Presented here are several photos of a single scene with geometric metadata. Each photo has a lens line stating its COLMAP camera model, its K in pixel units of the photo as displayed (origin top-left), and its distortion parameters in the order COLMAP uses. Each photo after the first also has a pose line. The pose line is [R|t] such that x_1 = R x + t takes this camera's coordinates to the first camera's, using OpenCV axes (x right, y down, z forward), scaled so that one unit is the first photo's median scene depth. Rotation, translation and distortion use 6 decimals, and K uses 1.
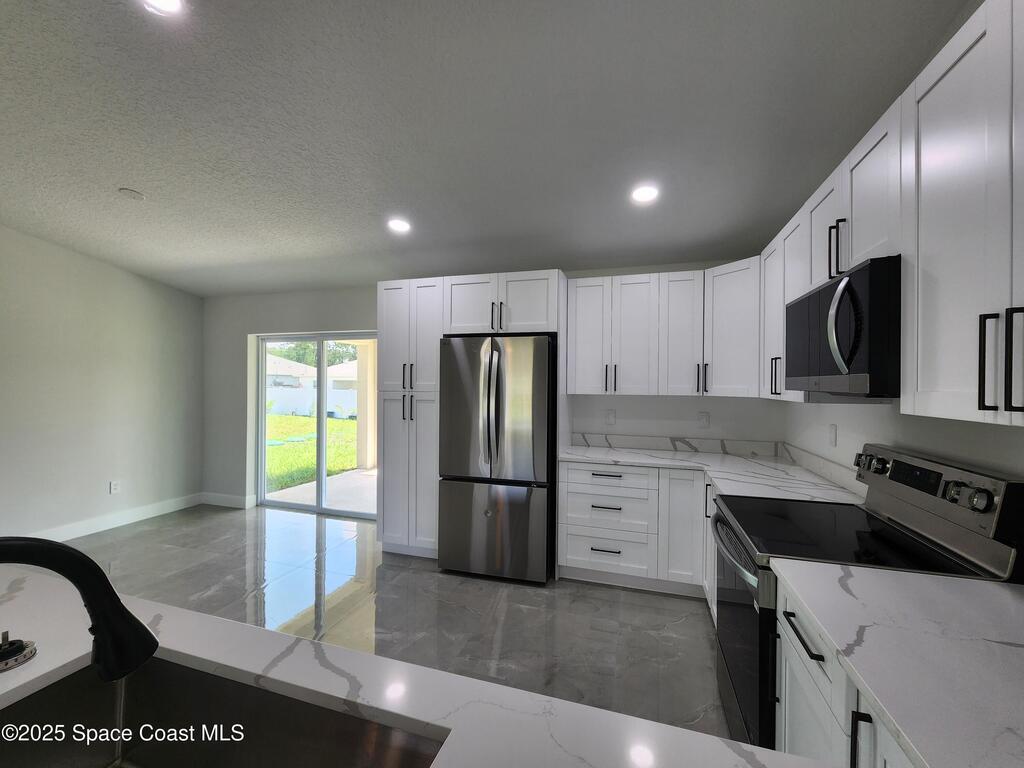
lens RADIAL K [[420.5, 0, 509.0], [0, 420.5, 385.0], [0, 0, 1]] dist [-0.001496, 0.000252]
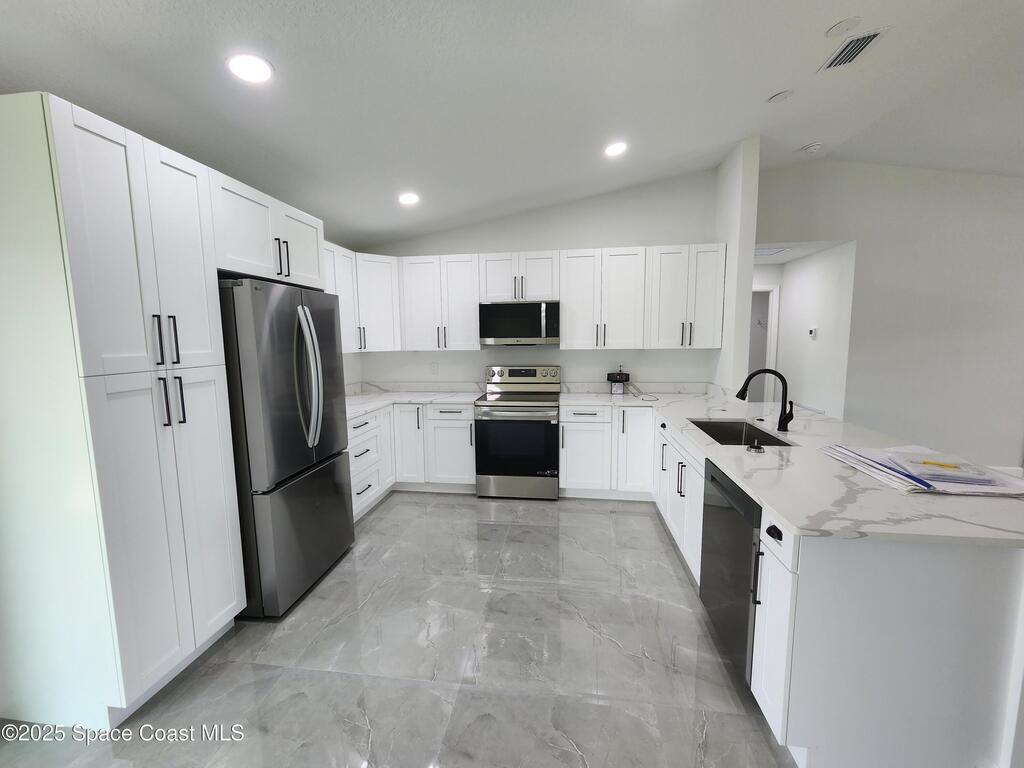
lens RADIAL K [[420.5, 0, 510.6], [0, 420.5, 386.9], [0, 0, 1]] dist [-0.001496, 0.000252]
pose [[-0.160392, -0.123250, 0.979328, -0.873405], [0.012002, 0.991857, 0.126793, -0.025385], [-0.986980, 0.032091, -0.157606, 0.729184]]
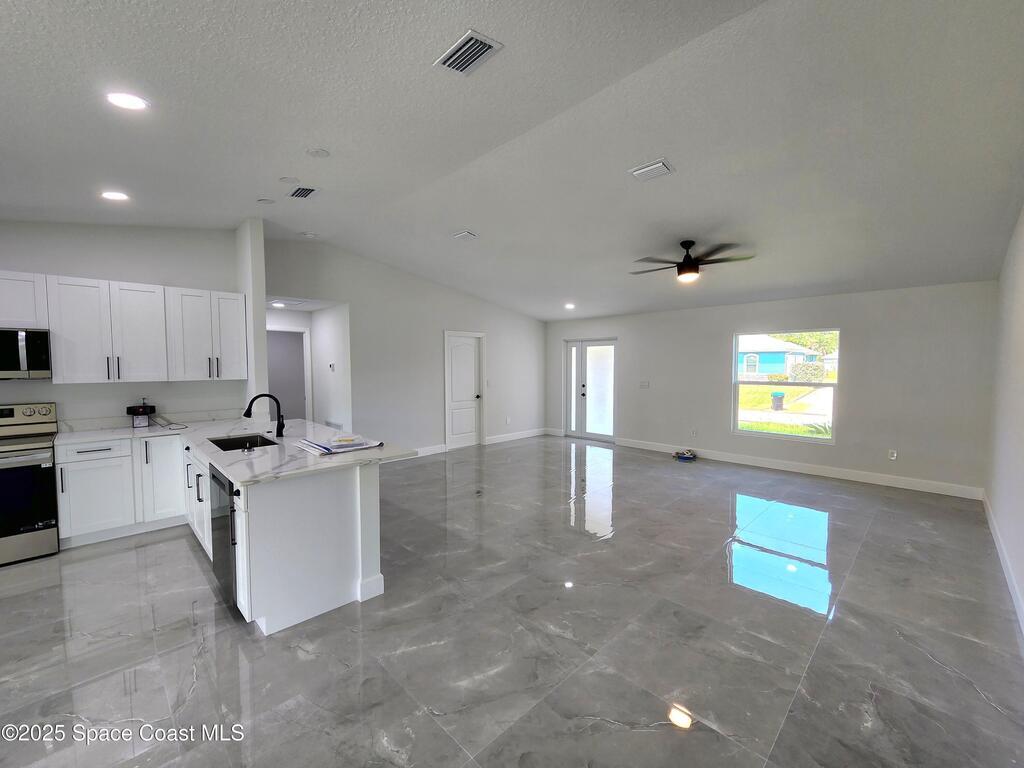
lens RADIAL K [[420.5, 0, 509.4], [0, 420.5, 385.5], [0, 0, 1]] dist [-0.001496, 0.000252]
pose [[-0.881441, -0.029564, 0.471368, -1.254339], [-0.003540, 0.998424, 0.056001, -0.038079], [-0.472281, 0.047693, -0.880157, 0.792941]]
